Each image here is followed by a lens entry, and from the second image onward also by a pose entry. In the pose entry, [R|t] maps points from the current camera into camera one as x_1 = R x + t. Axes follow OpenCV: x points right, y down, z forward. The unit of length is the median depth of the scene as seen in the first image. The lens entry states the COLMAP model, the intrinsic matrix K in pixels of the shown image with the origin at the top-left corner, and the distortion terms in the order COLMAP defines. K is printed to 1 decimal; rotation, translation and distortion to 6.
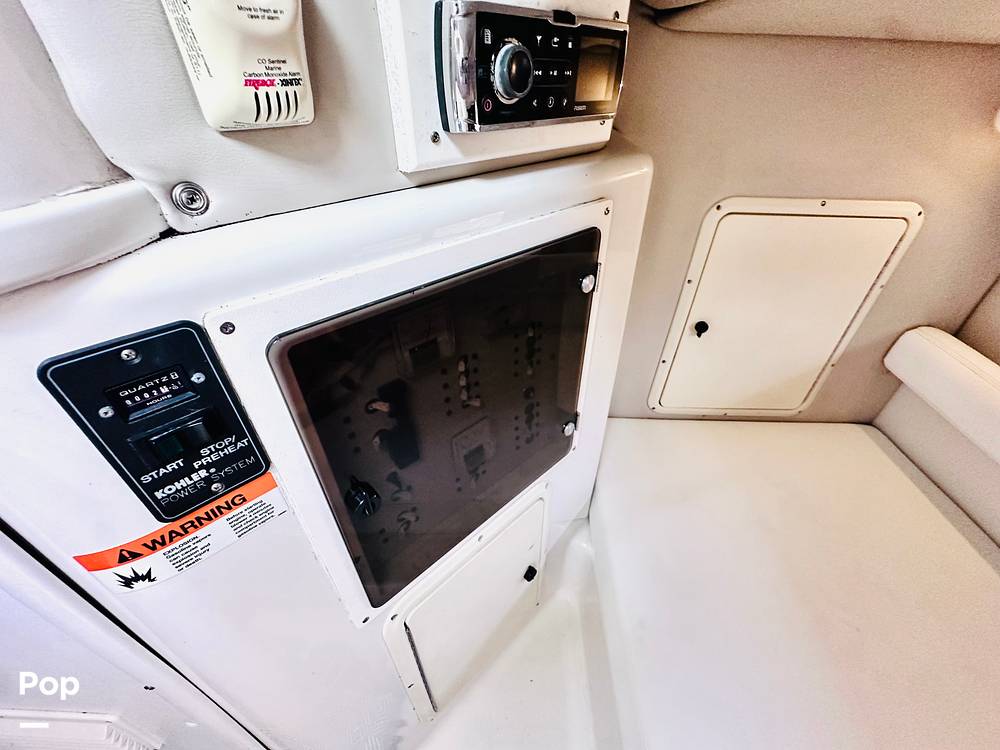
lens RADIAL K [[399.8, 0, 497.7], [0, 399.8, 389.2], [0, 0, 1]] dist [-0.004073, 0.000809]
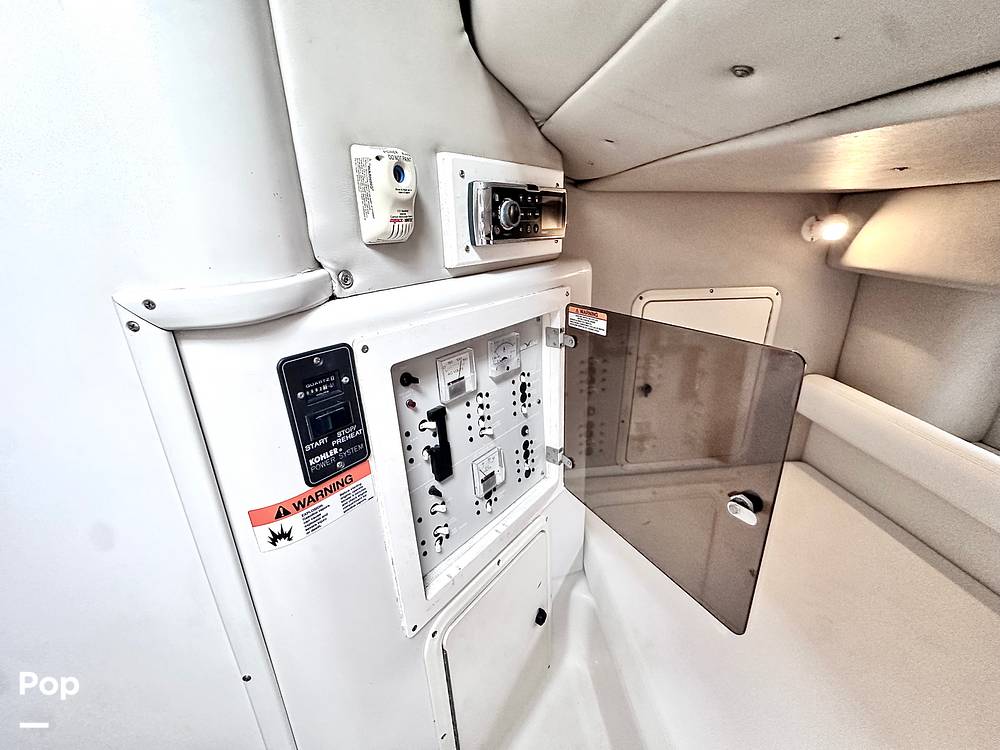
lens RADIAL K [[399.8, 0, 491.9], [0, 399.8, 375.3], [0, 0, 1]] dist [-0.004073, 0.000809]
pose [[0.991899, -0.070723, 0.105519, -0.174890], [0.098830, 0.951519, -0.291280, 0.241645], [-0.079803, 0.299349, 0.950801, -0.284402]]
